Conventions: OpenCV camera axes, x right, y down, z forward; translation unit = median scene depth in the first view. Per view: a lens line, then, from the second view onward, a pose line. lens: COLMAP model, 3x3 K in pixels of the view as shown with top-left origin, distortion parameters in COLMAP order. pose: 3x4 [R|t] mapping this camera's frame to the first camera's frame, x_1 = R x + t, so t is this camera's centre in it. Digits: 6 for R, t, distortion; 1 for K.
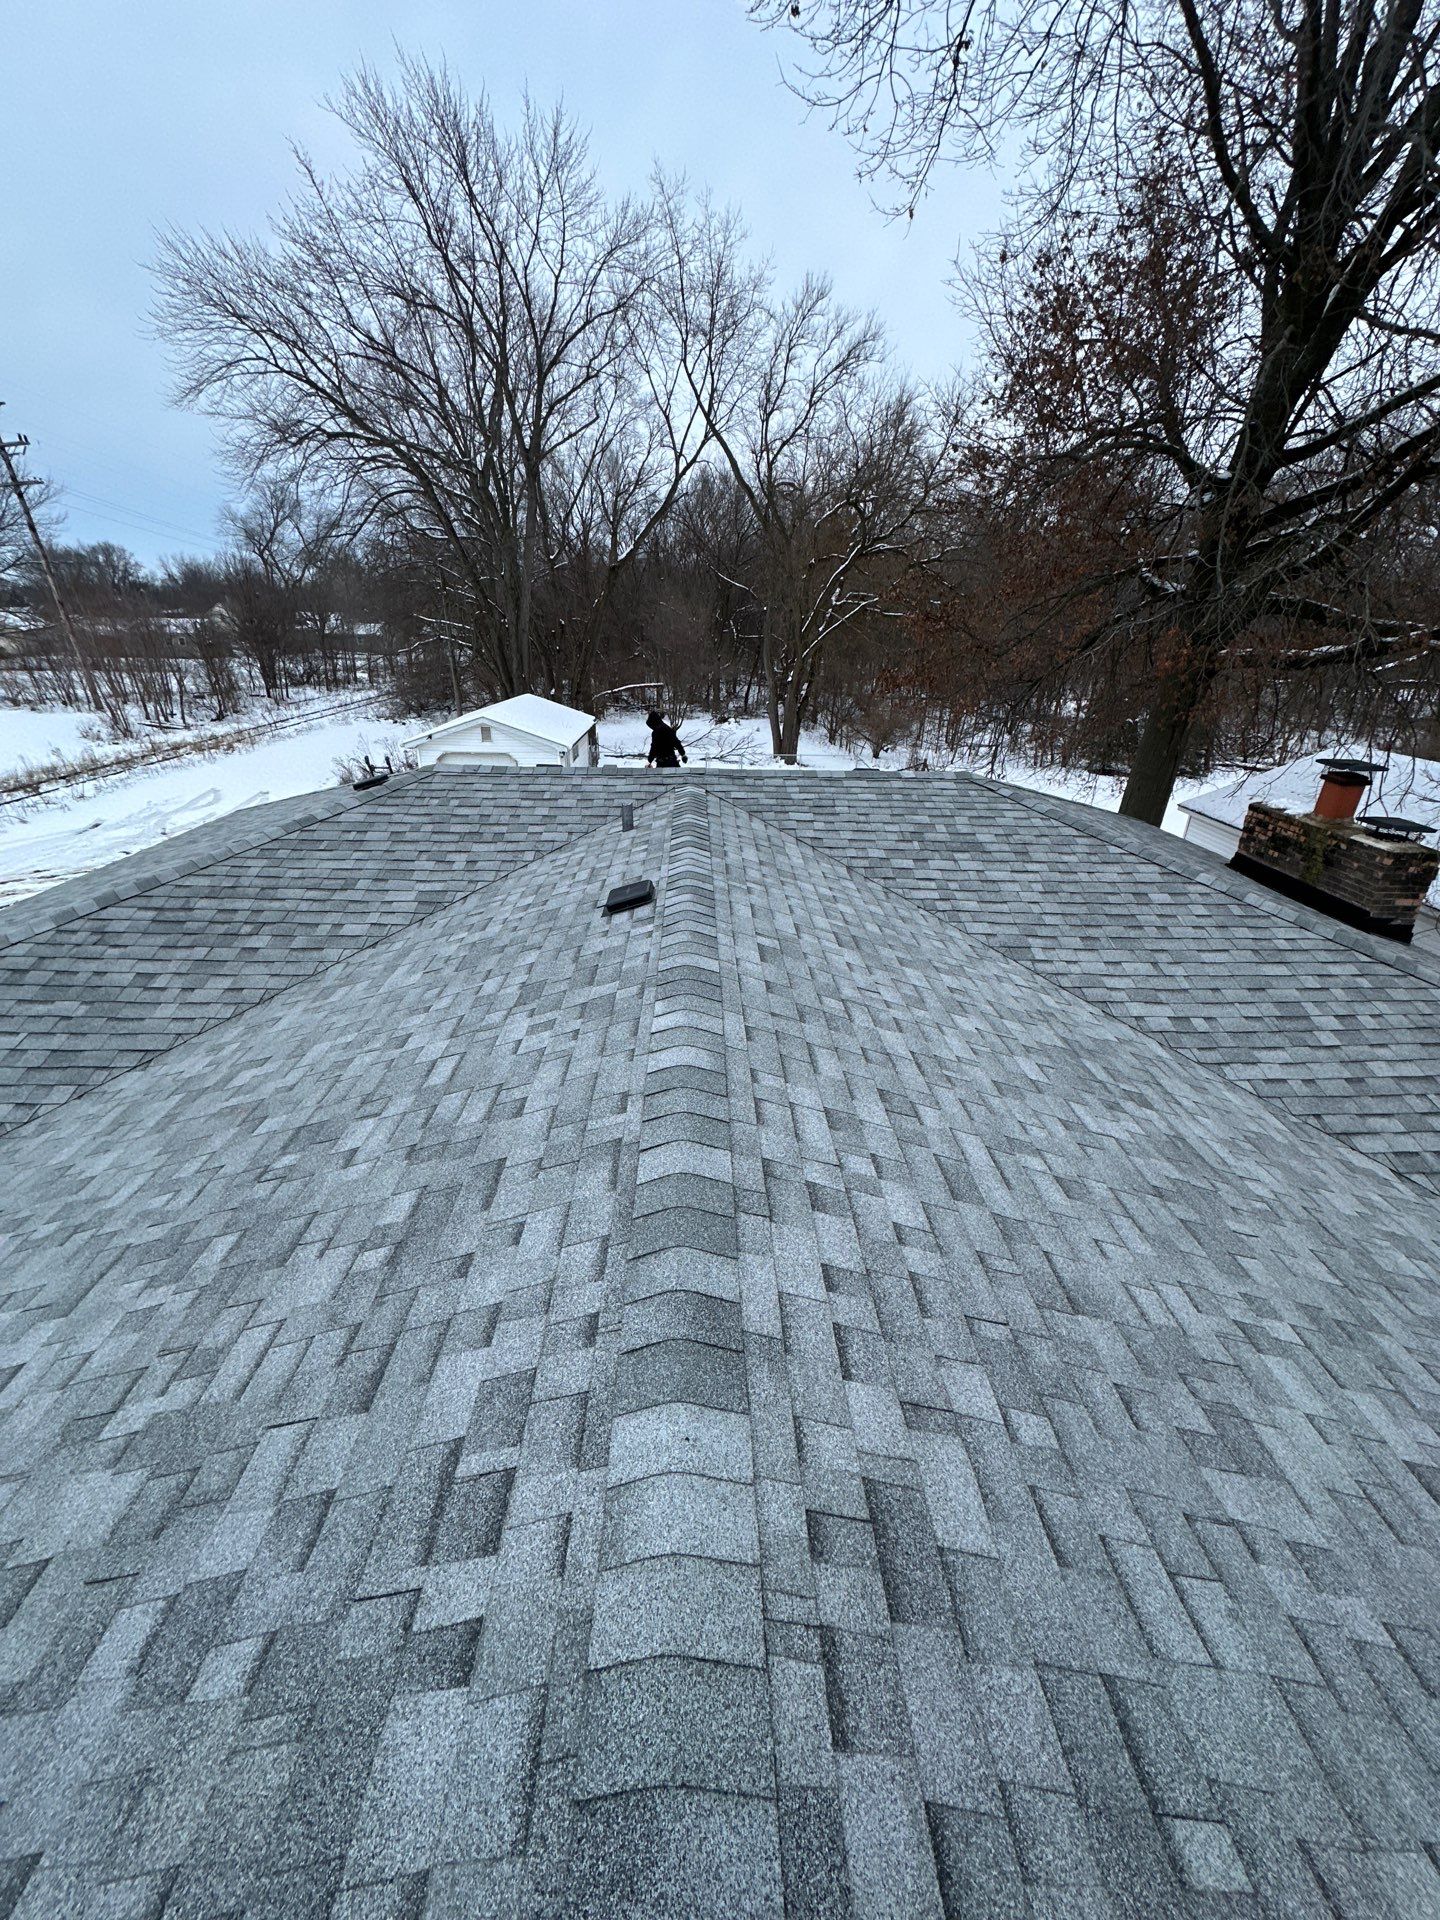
lens RADIAL K [[762.3, 0, 720.0], [0, 762.3, 960.0], [0, 0, 1]] dist [-0.001063, 0.000239]
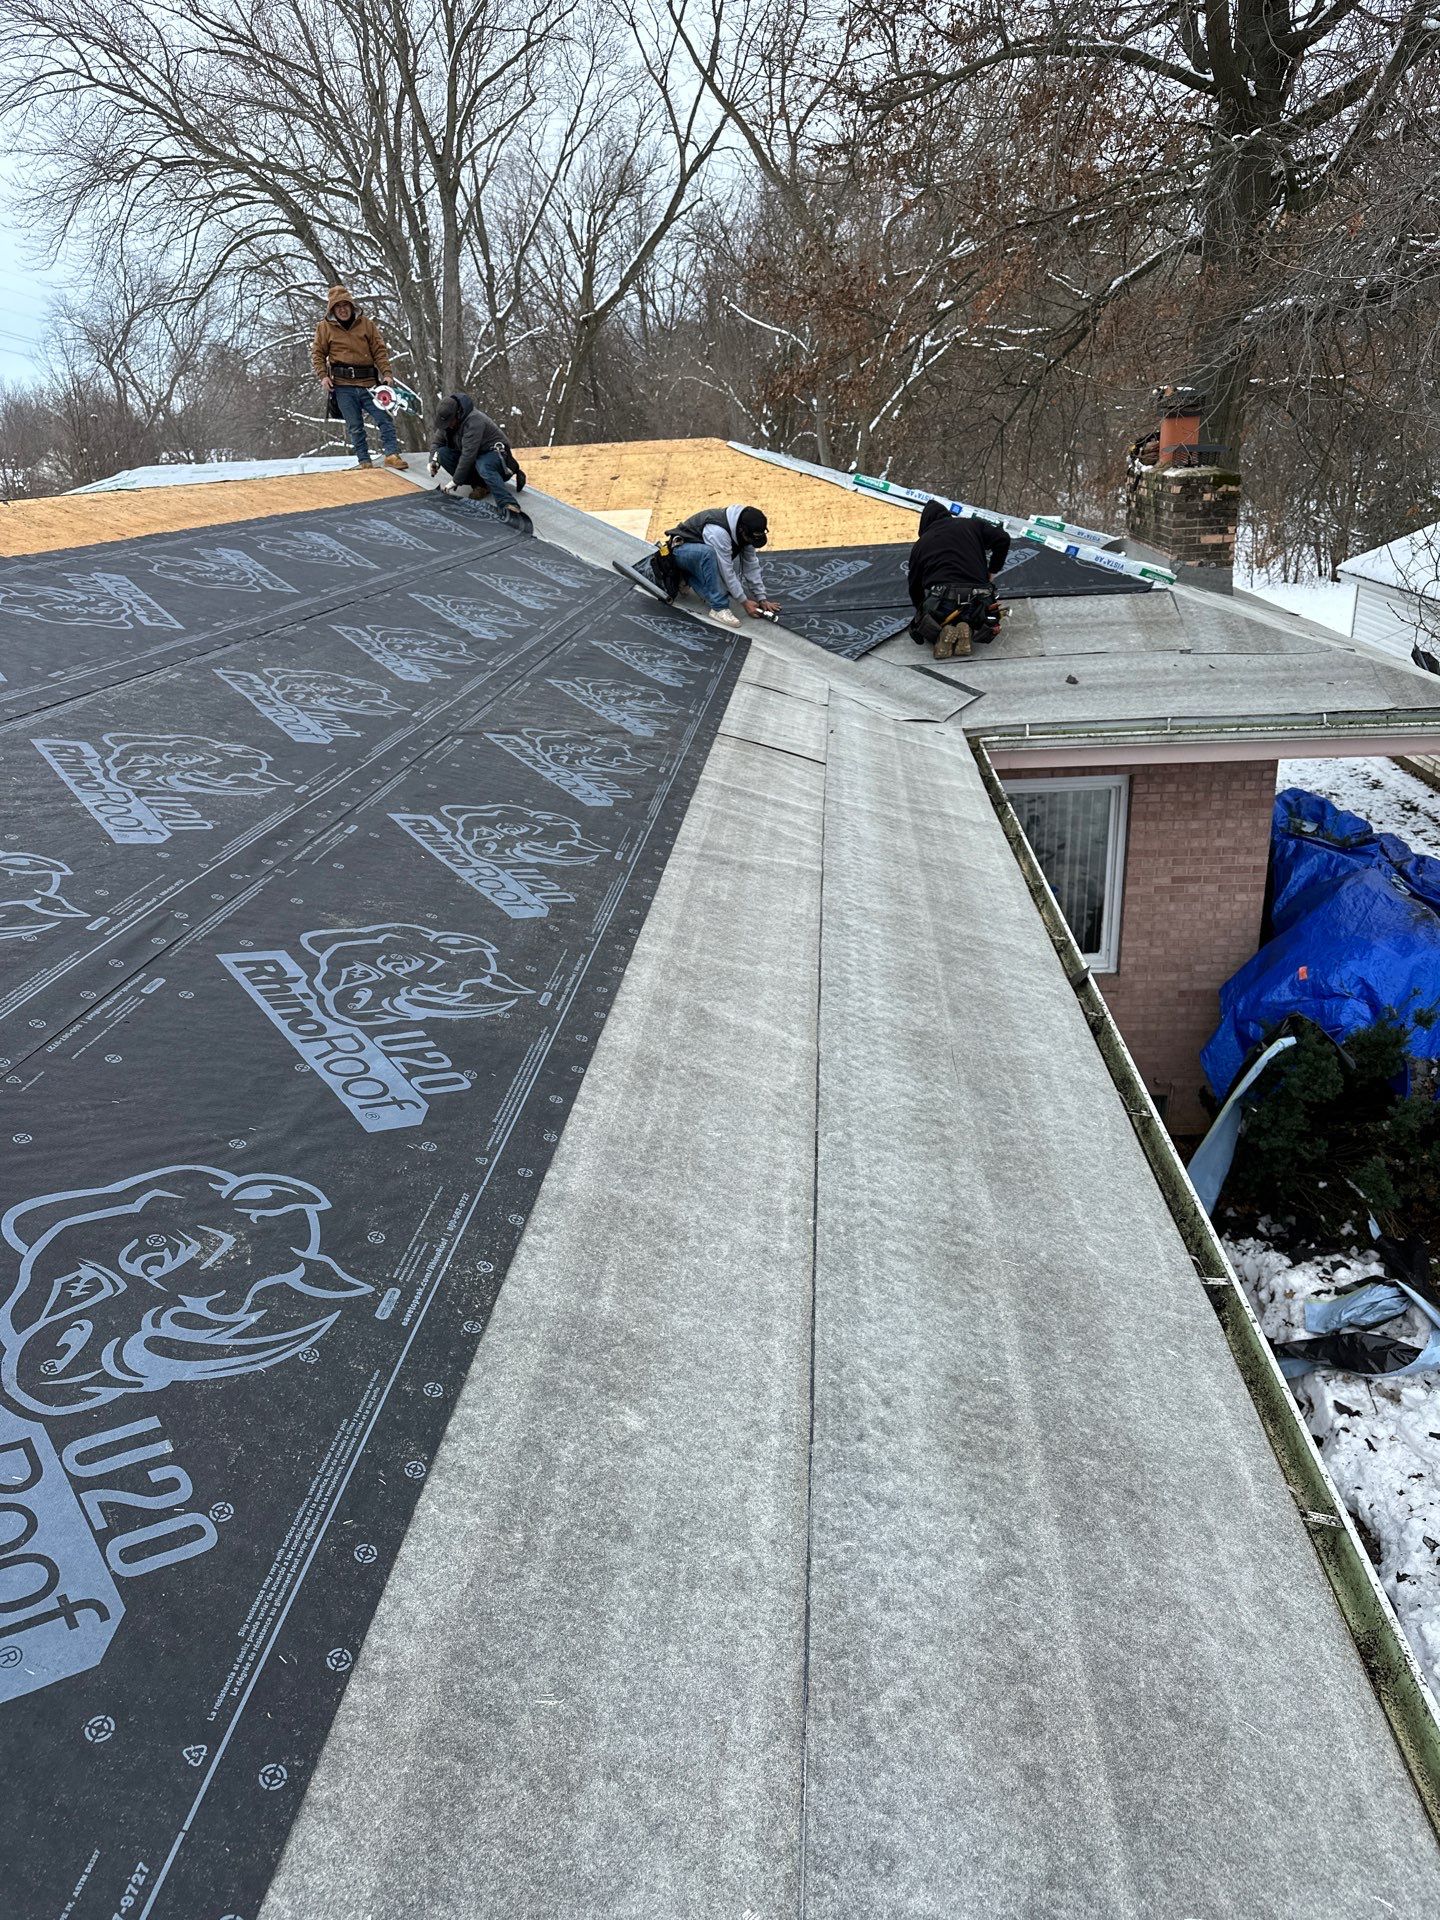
lens RADIAL K [[1351.9, 0, 720.0], [0, 1351.9, 960.0], [0, 0, 1]] dist [0.000466, -0.000462]
pose [[0.991448, -0.026337, -0.127815, 0.133987], [0.020234, 0.998603, -0.048820, 0.113934], [0.128922, 0.045817, 0.990596, -0.135530]]
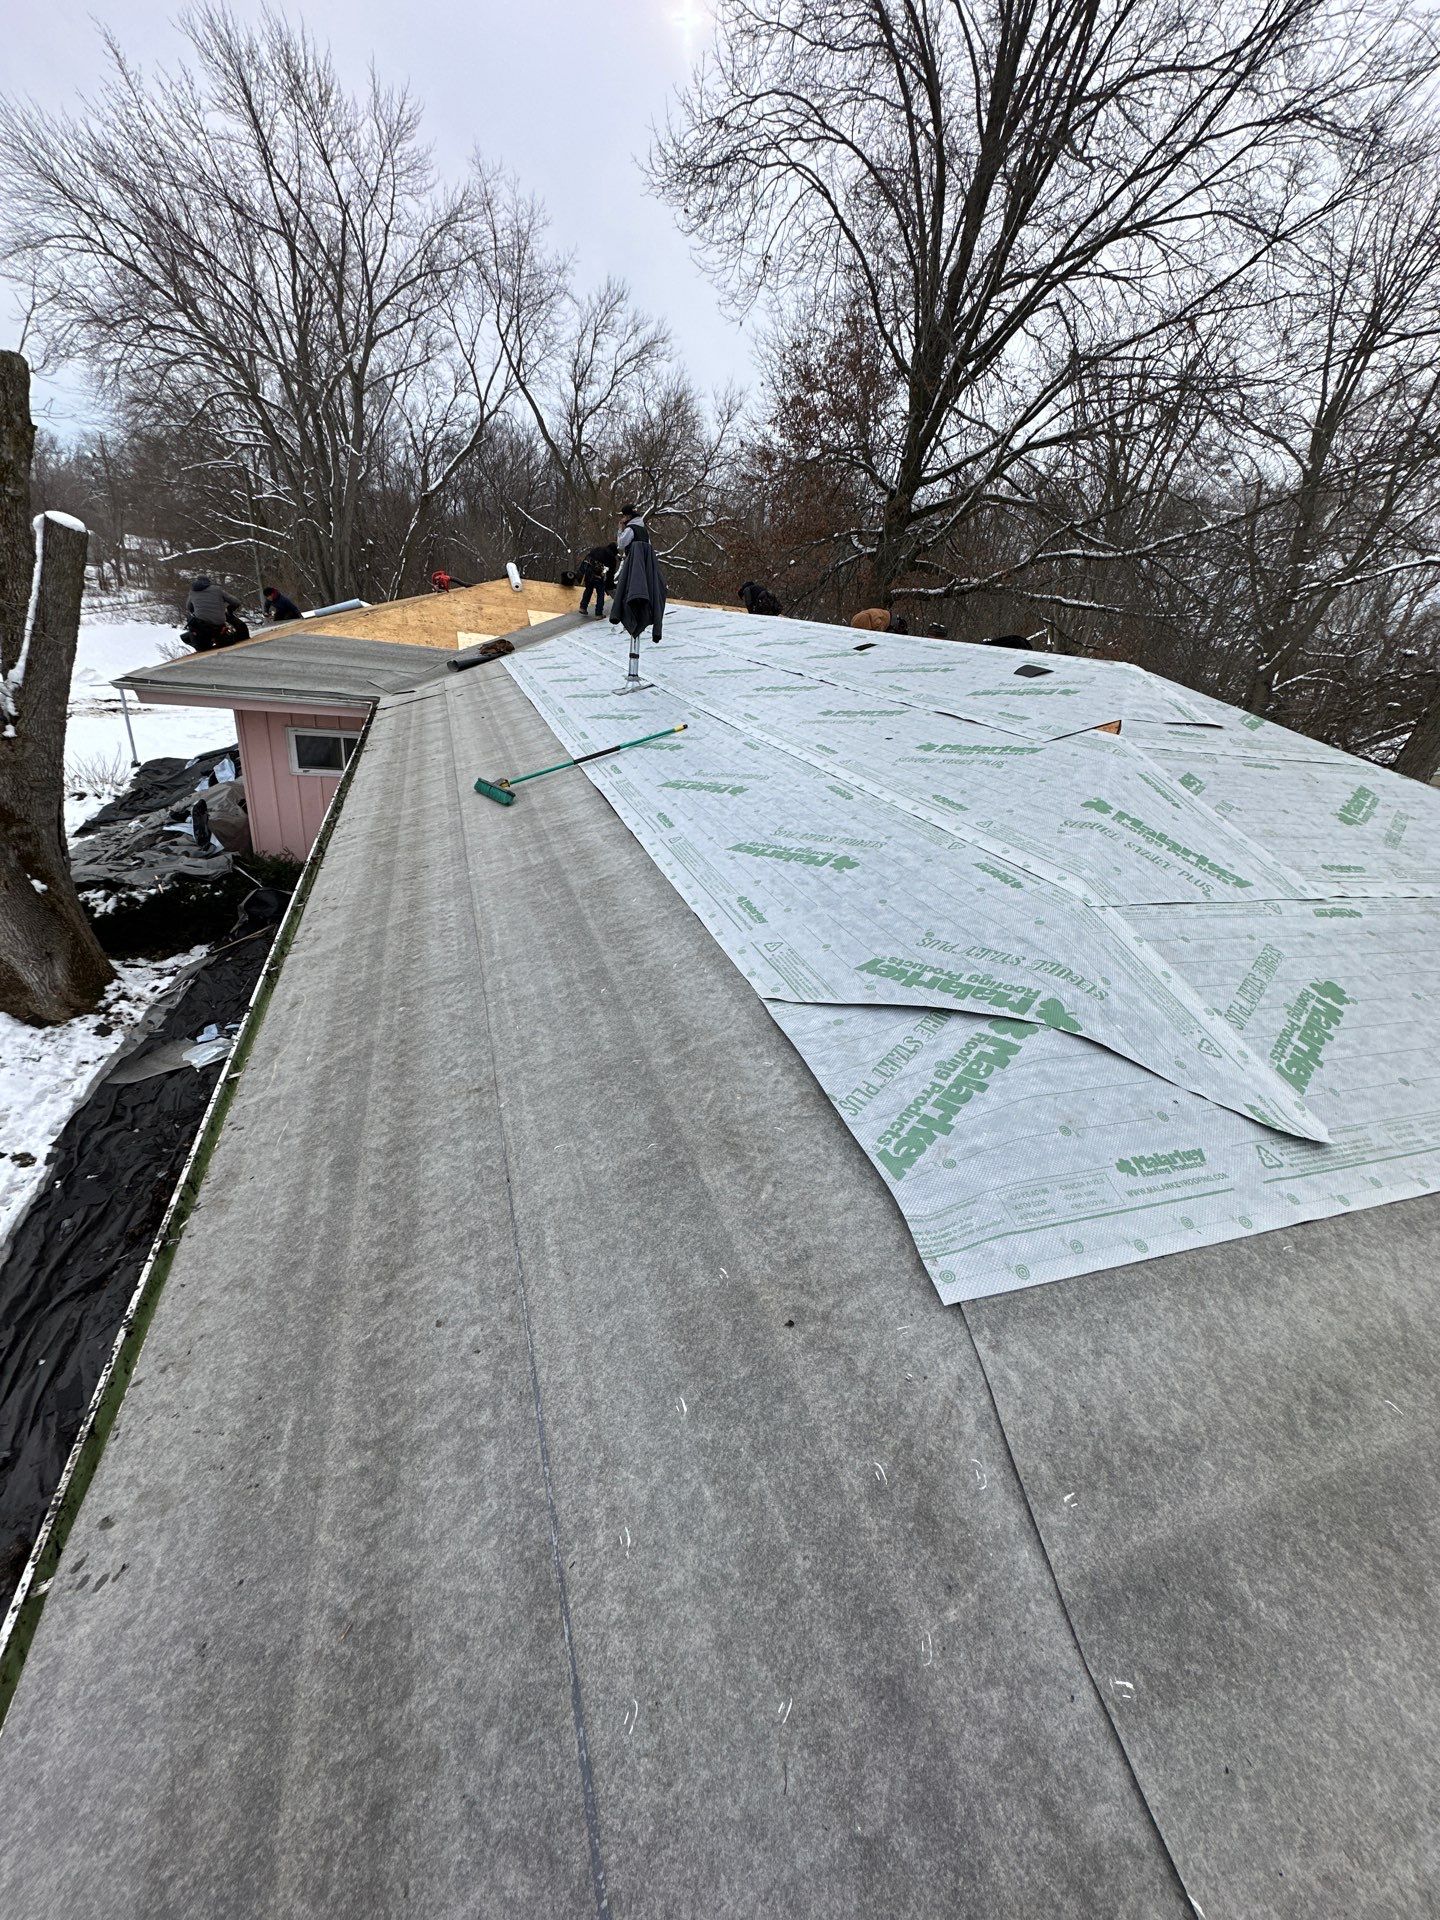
lens RADIAL K [[762.3, 0, 720.0], [0, 762.3, 960.0], [0, 0, 1]] dist [-0.001063, 0.000239]
pose [[0.951355, -0.037513, 0.305805, -0.124211], [0.028483, 0.999018, 0.033941, 0.160034], [-0.306778, -0.023579, 0.951489, -0.240762]]
